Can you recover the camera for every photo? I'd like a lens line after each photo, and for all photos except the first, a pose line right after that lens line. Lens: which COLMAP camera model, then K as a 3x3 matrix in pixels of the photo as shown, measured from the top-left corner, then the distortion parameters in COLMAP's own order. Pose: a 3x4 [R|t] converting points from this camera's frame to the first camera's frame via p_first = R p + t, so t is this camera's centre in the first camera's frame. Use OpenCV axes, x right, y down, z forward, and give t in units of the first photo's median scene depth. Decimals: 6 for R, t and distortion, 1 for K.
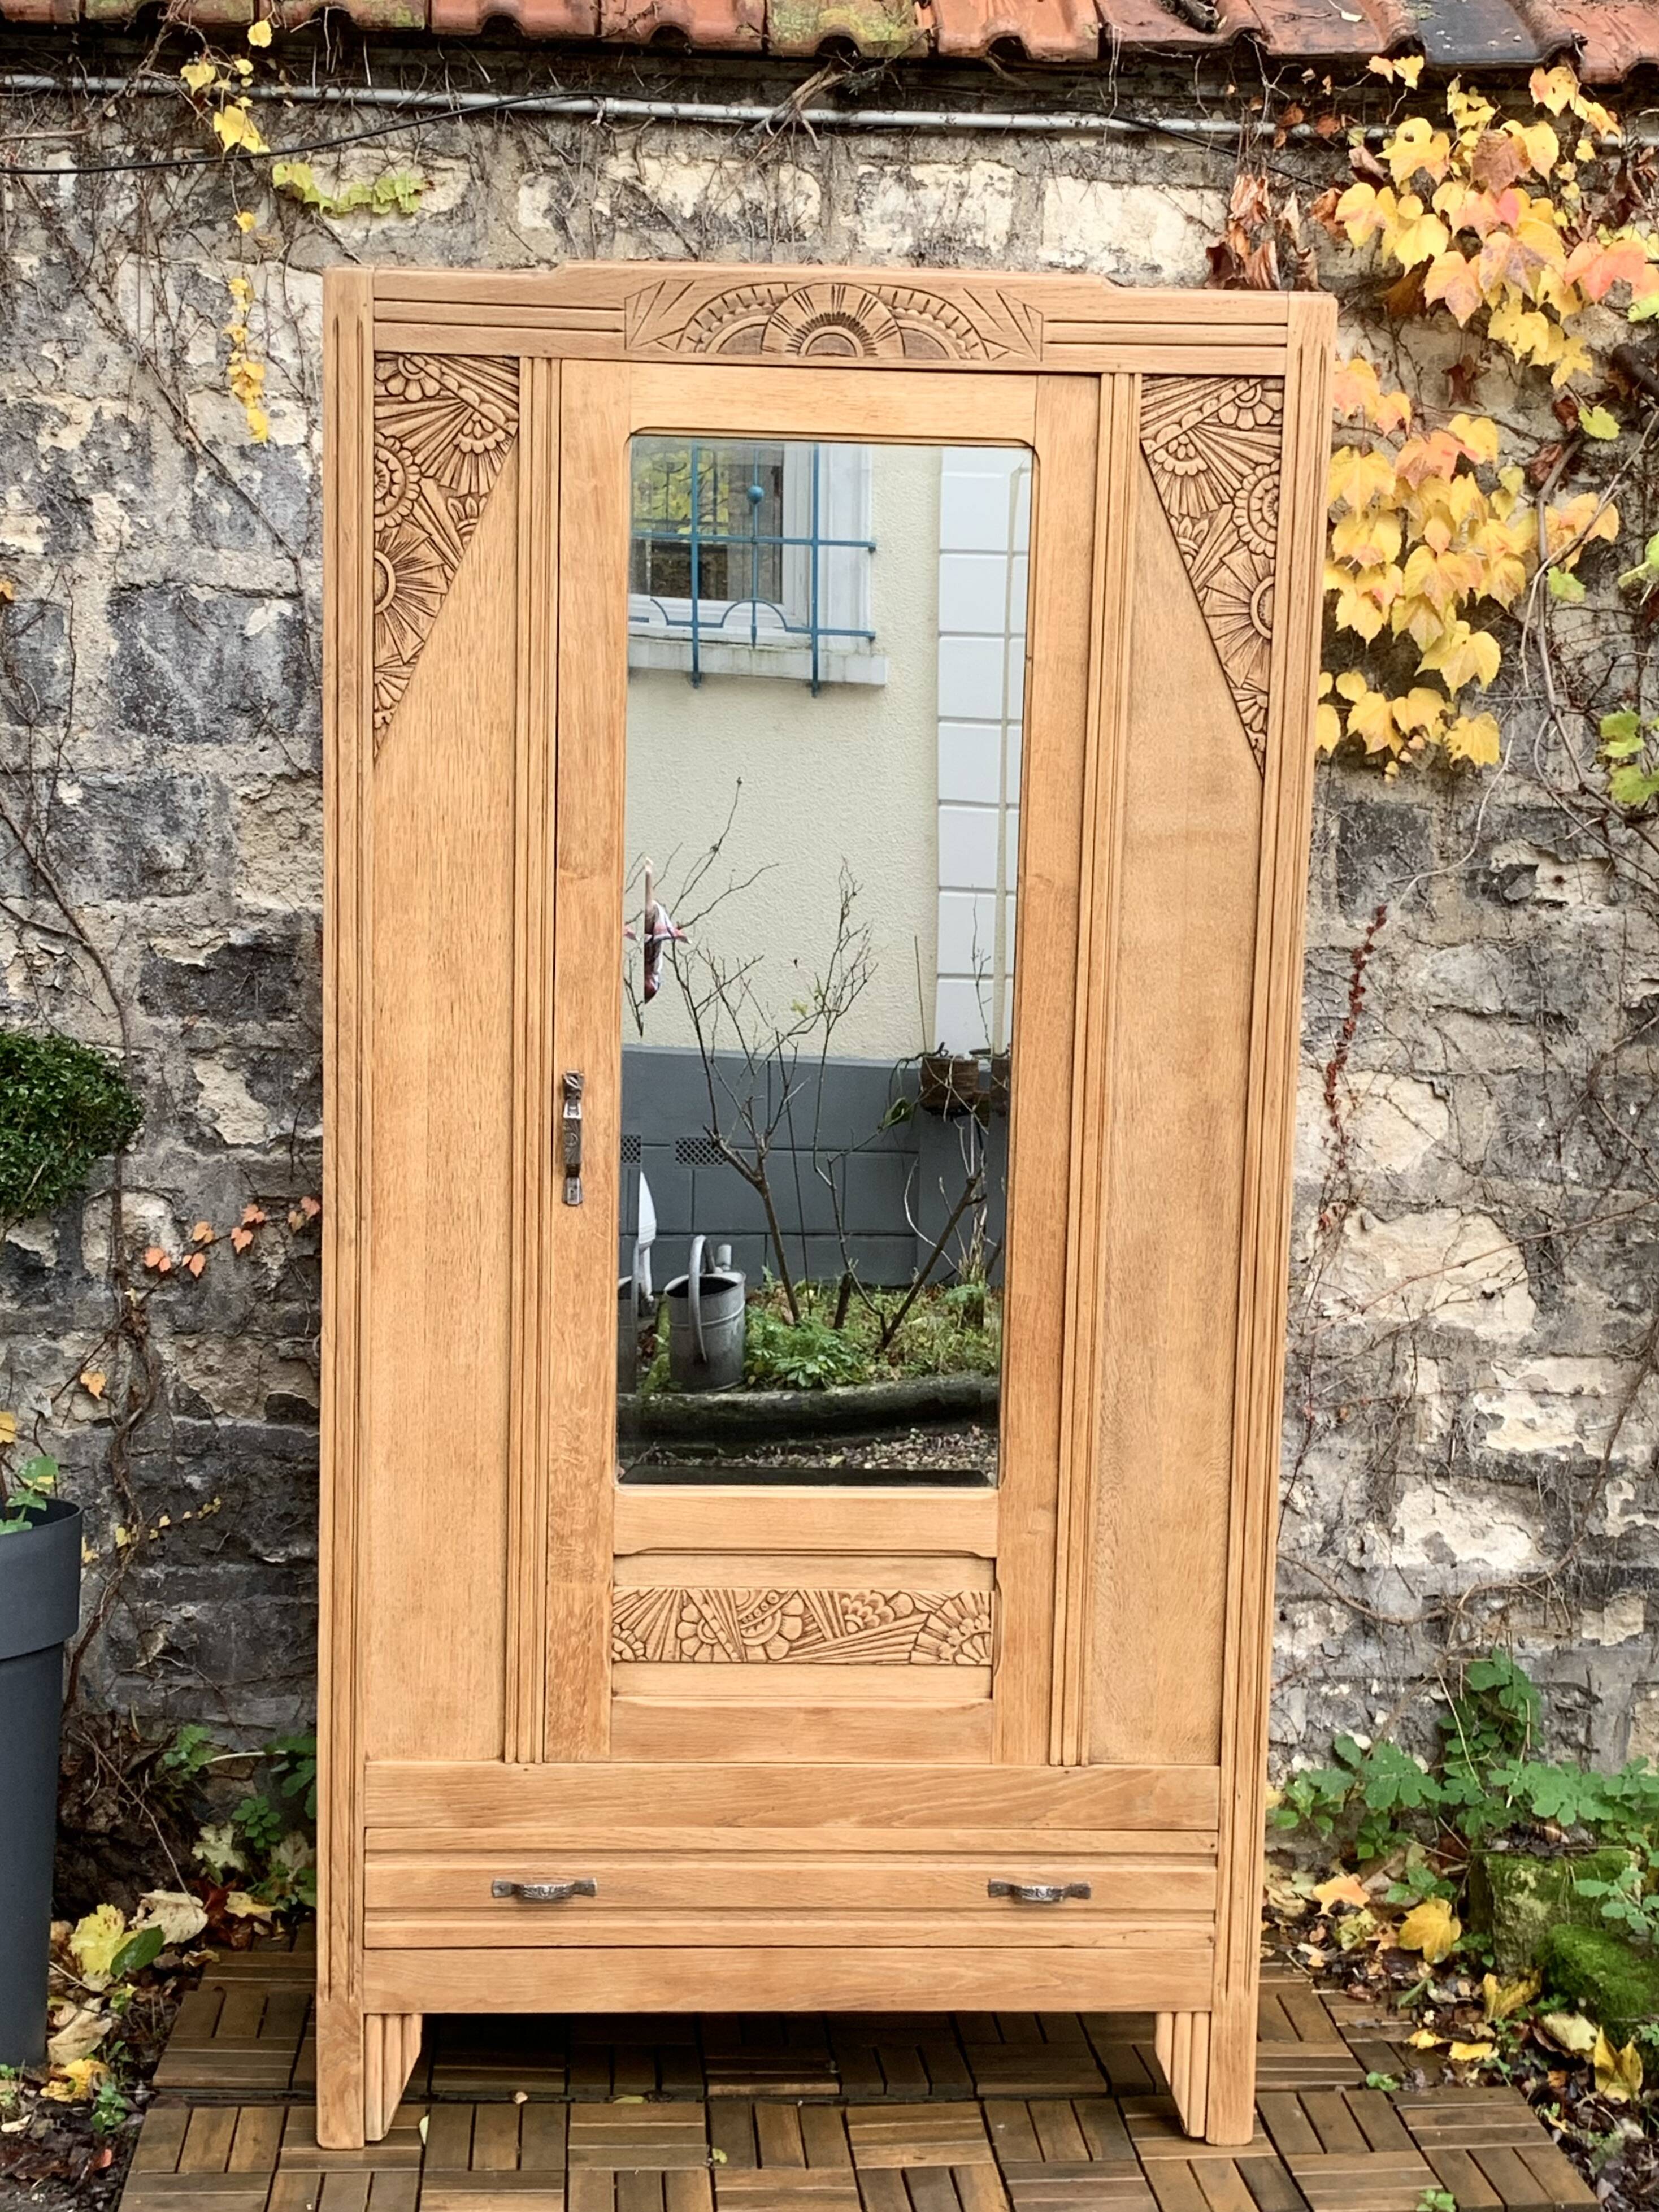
lens RADIAL K [[3193.4, 0, 791.8], [0, 3193.4, 1235.8], [0, 0, 1]] dist [0.072195, 0.000000]
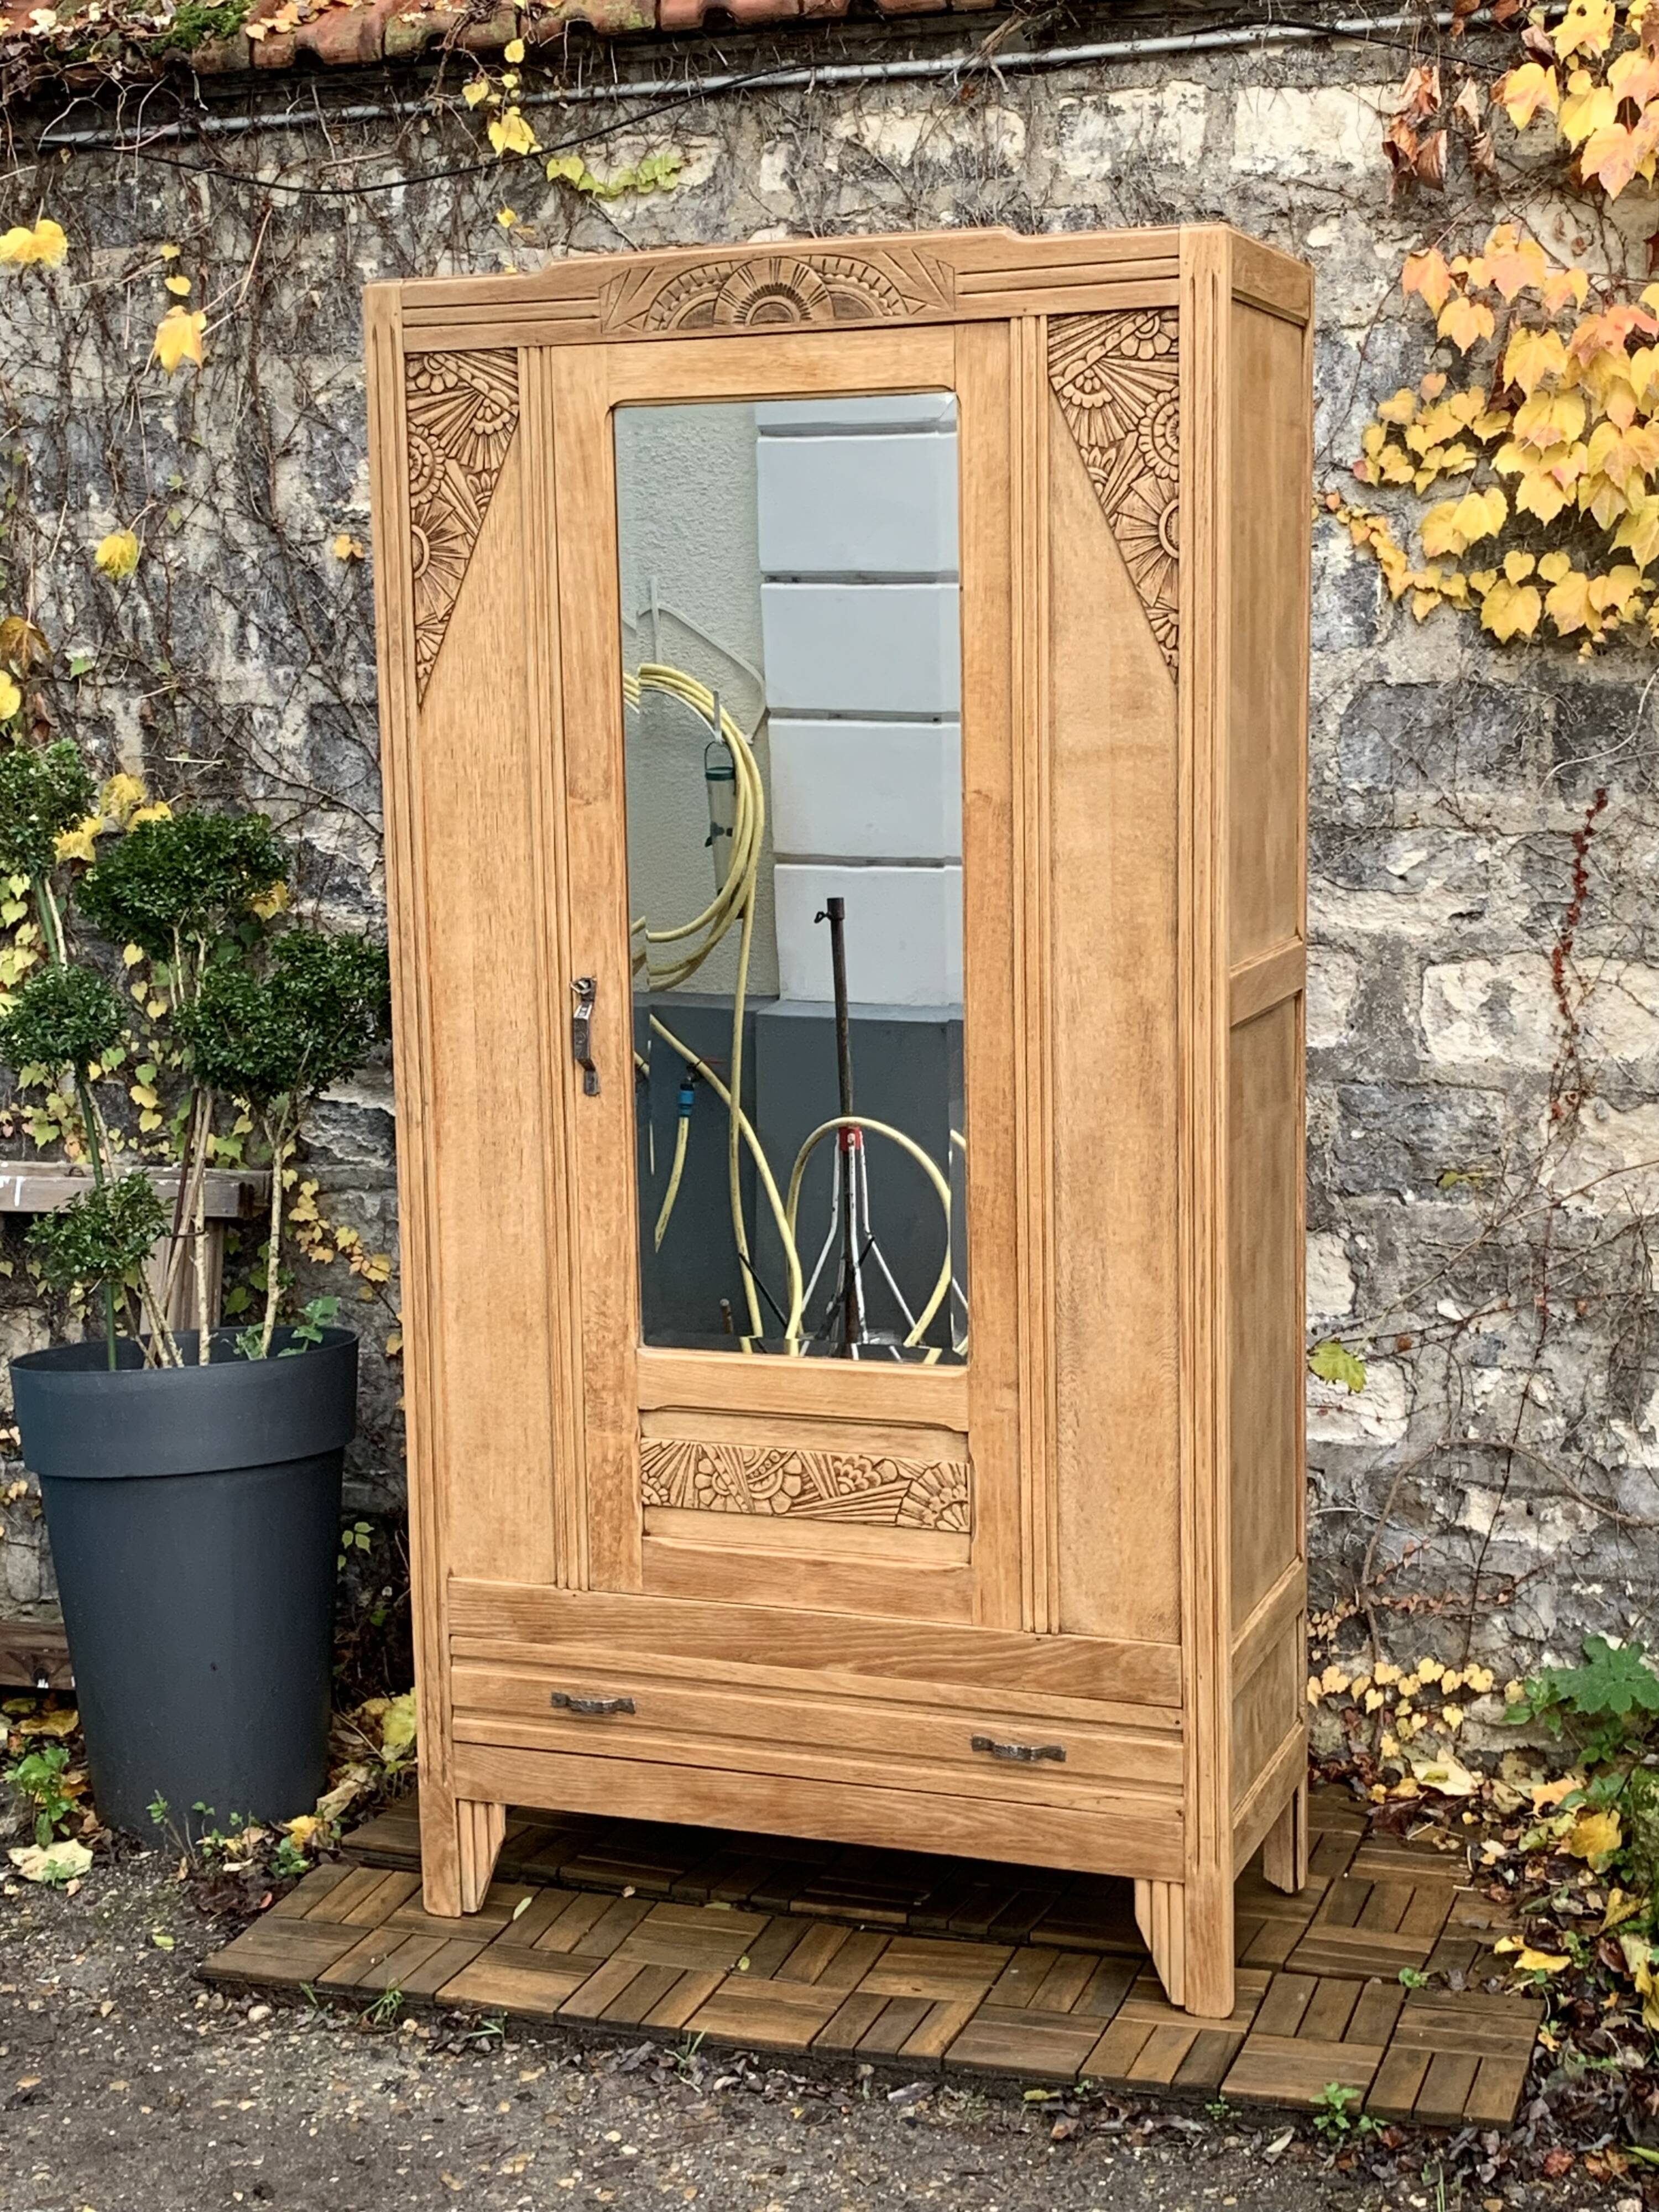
lens RADIAL K [[3193.7, 0, 798.1], [0, 3193.7, 1067.6], [0, 0, 1]] dist [0.072195, 0.000000]
pose [[0.913248, 0.012517, -0.407212, 0.385544], [-0.010819, 0.999921, 0.006474, -0.023199], [0.407261, -0.001506, 0.913311, 0.006522]]
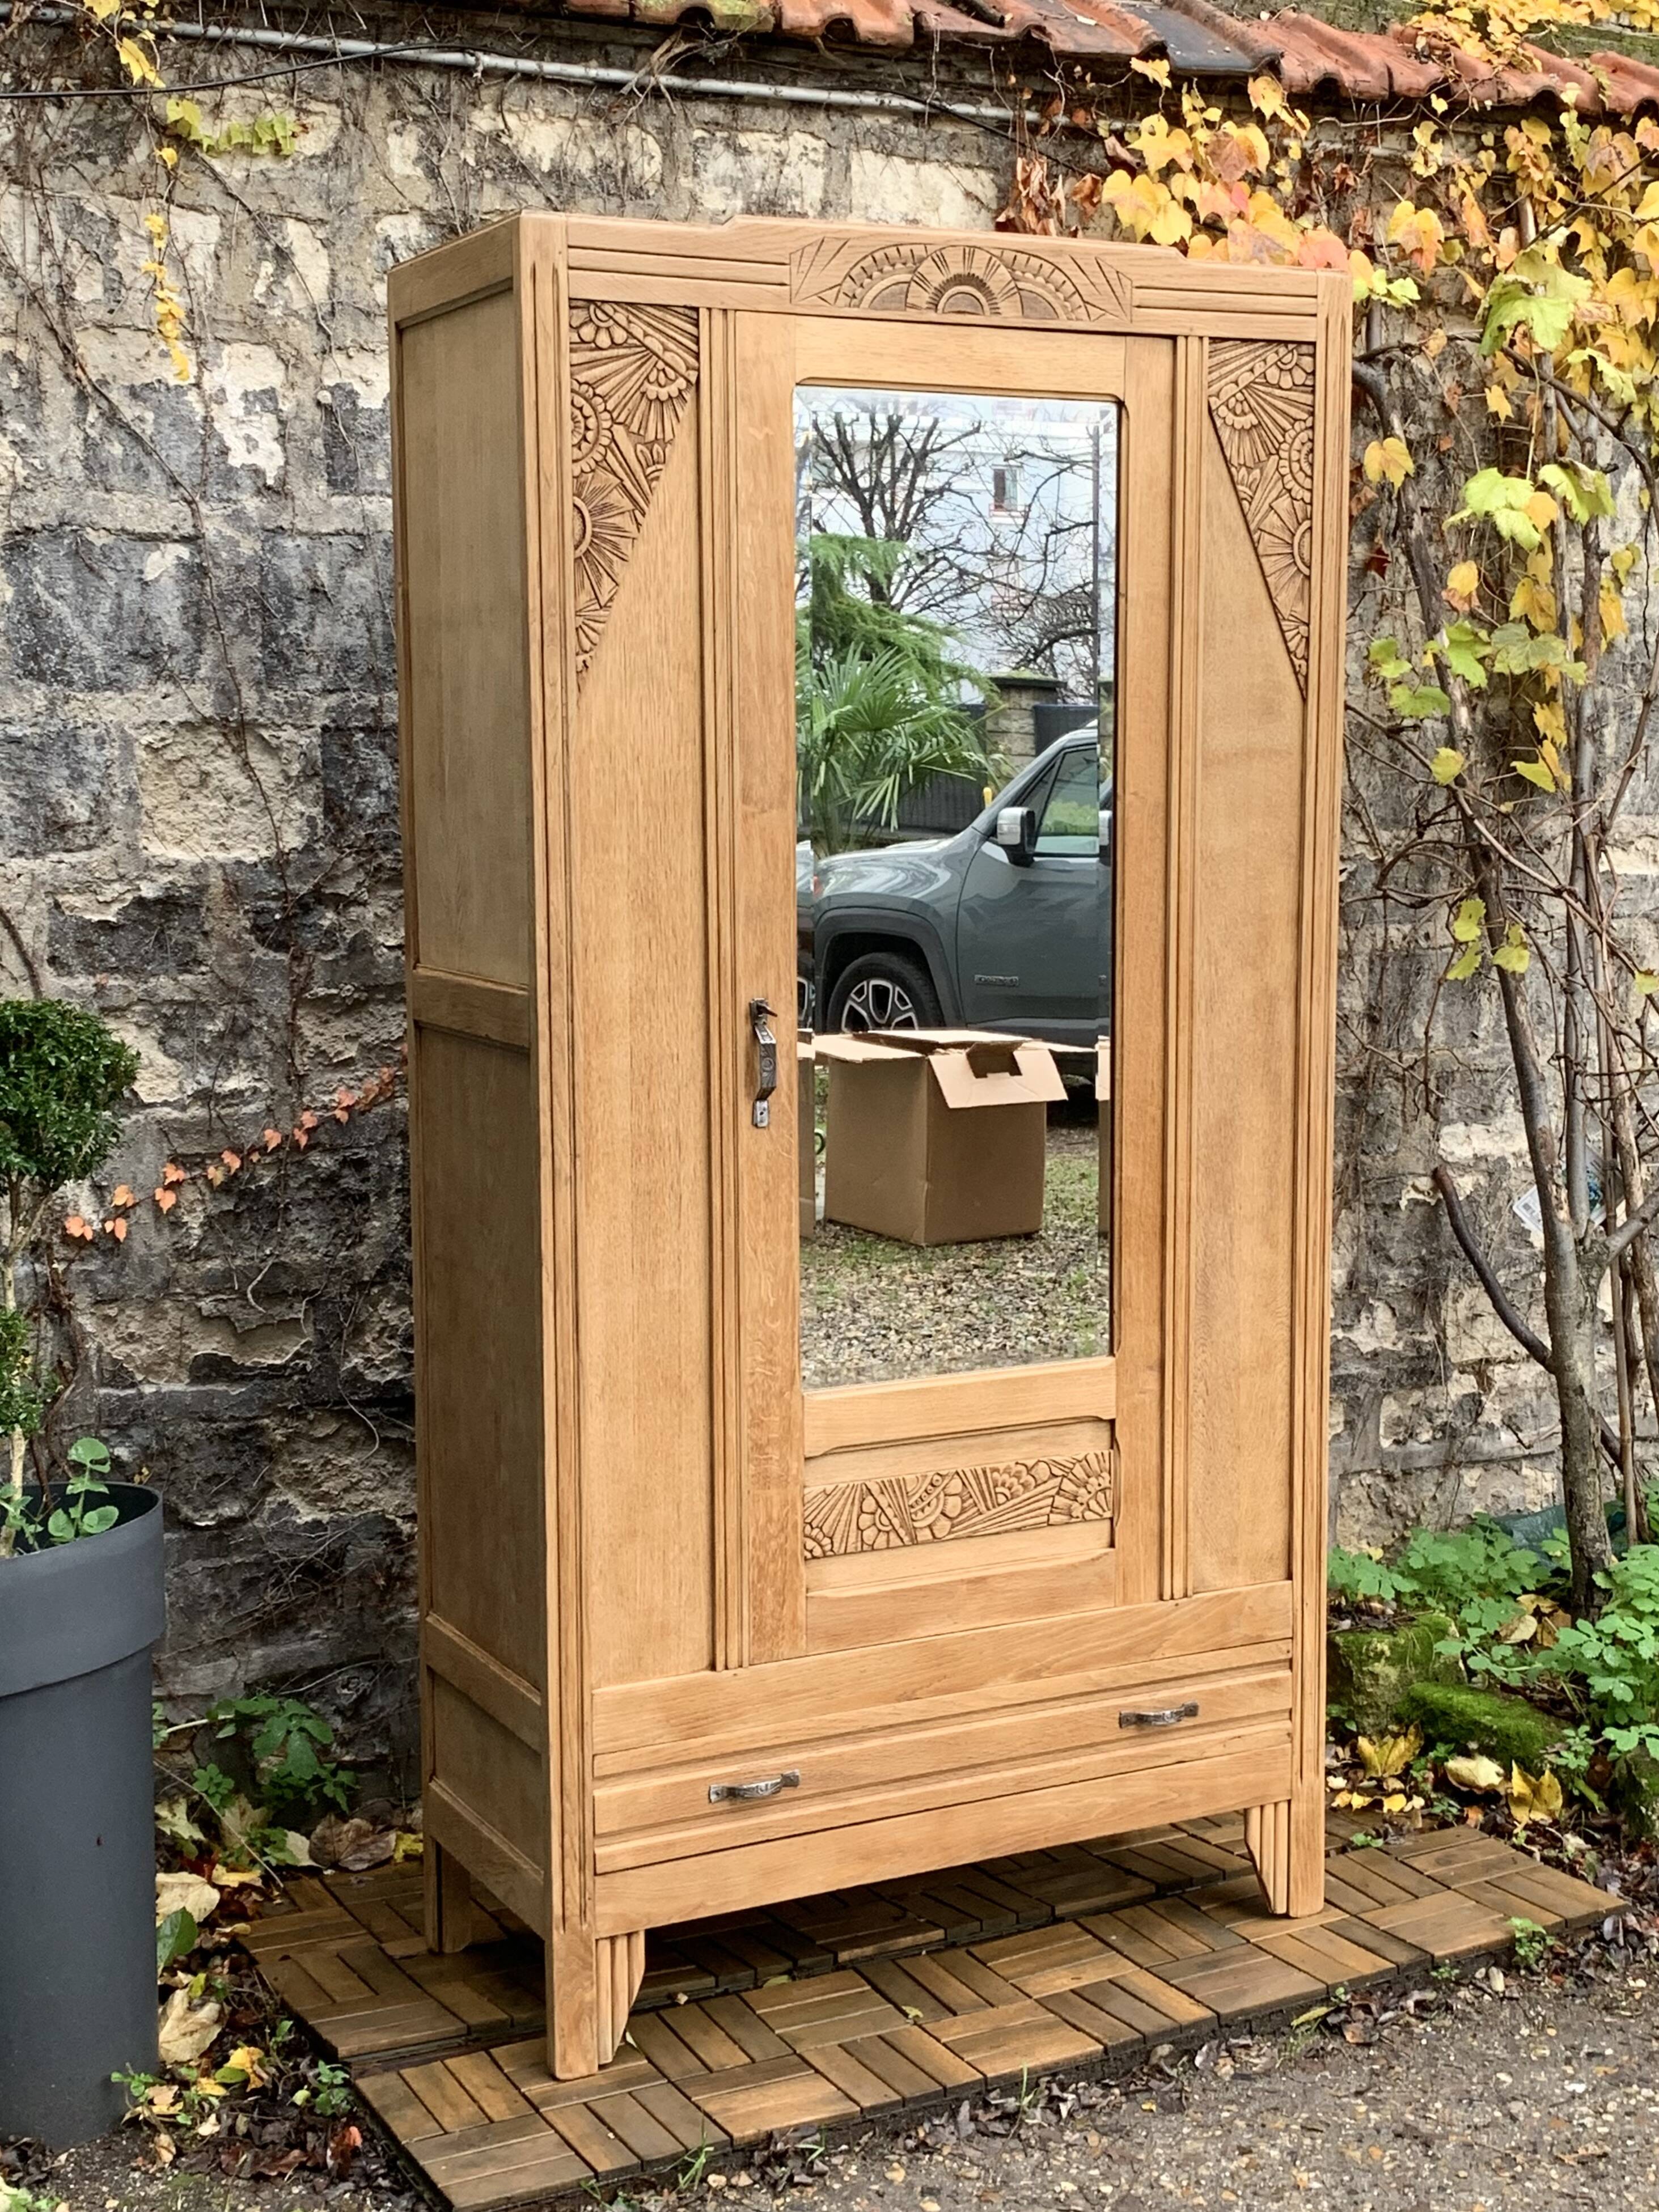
lens RADIAL K [[3011.0, 0, 781.3], [0, 3011.0, 1152.8], [0, 0, 1]] dist [0.067680, 0.000000]
pose [[0.916081, -0.082044, 0.392511, -0.381008], [0.080788, 0.996536, 0.019749, -0.016909], [-0.392772, 0.013618, 0.919535, 0.083238]]
